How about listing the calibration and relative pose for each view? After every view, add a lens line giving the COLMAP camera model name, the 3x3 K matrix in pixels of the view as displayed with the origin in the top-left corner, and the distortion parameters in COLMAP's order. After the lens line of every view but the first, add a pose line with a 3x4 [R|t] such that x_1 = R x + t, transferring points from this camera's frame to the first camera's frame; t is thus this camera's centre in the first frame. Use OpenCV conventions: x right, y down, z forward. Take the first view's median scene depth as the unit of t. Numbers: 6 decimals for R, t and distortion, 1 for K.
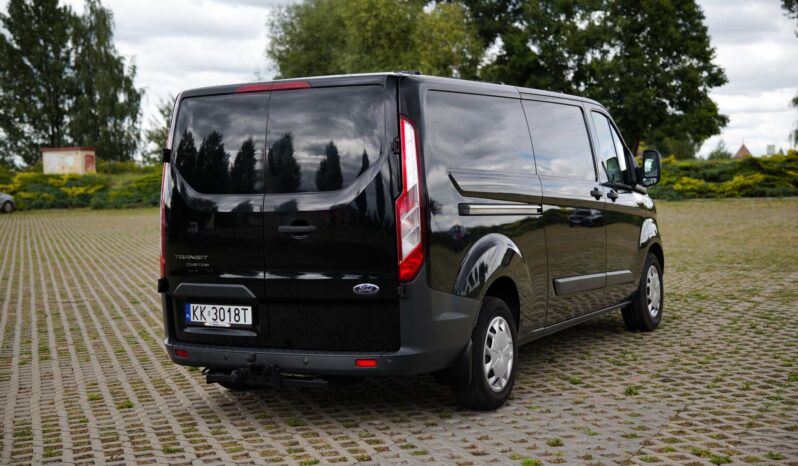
lens RADIAL K [[1115.0, 0, 400.9], [0, 1115.0, 234.5], [0, 0, 1]] dist [0.253191, 0.000000]
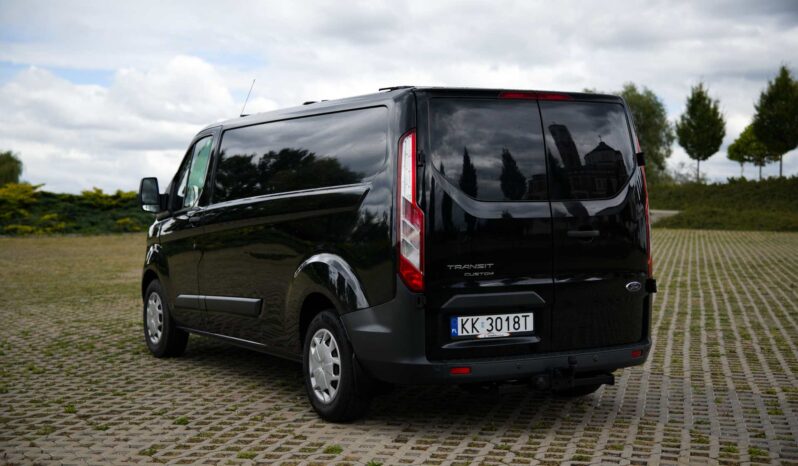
lens RADIAL K [[1115.0, 0, 398.3], [0, 1115.0, 236.1], [0, 0, 1]] dist [0.253191, 0.000000]
pose [[0.534345, -0.004743, 0.845253, -0.163359], [0.040382, 0.998986, -0.019923, 0.001764], [-0.844302, 0.044779, 0.533994, 0.088722]]
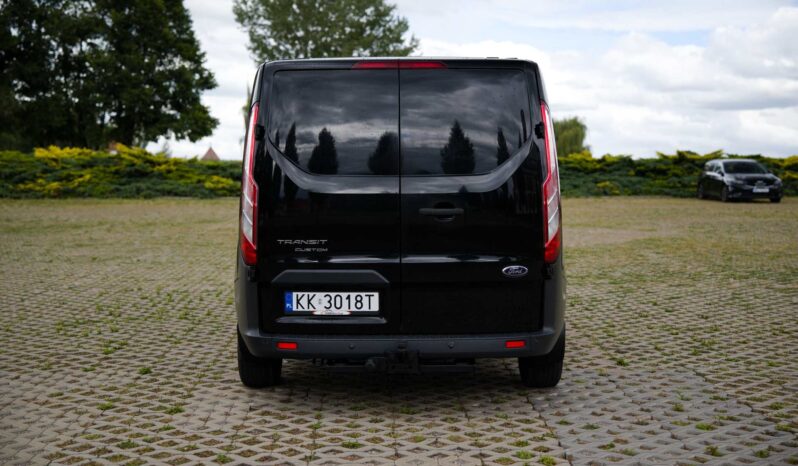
lens RADIAL K [[1115.0, 0, 397.4], [0, 1115.0, 232.5], [0, 0, 1]] dist [0.253191, 0.000000]
pose [[0.879500, -0.002353, 0.475893, -0.090174], [0.003026, 0.999995, -0.000649, 0.002141], [-0.475889, 0.002011, 0.879503, 0.023599]]
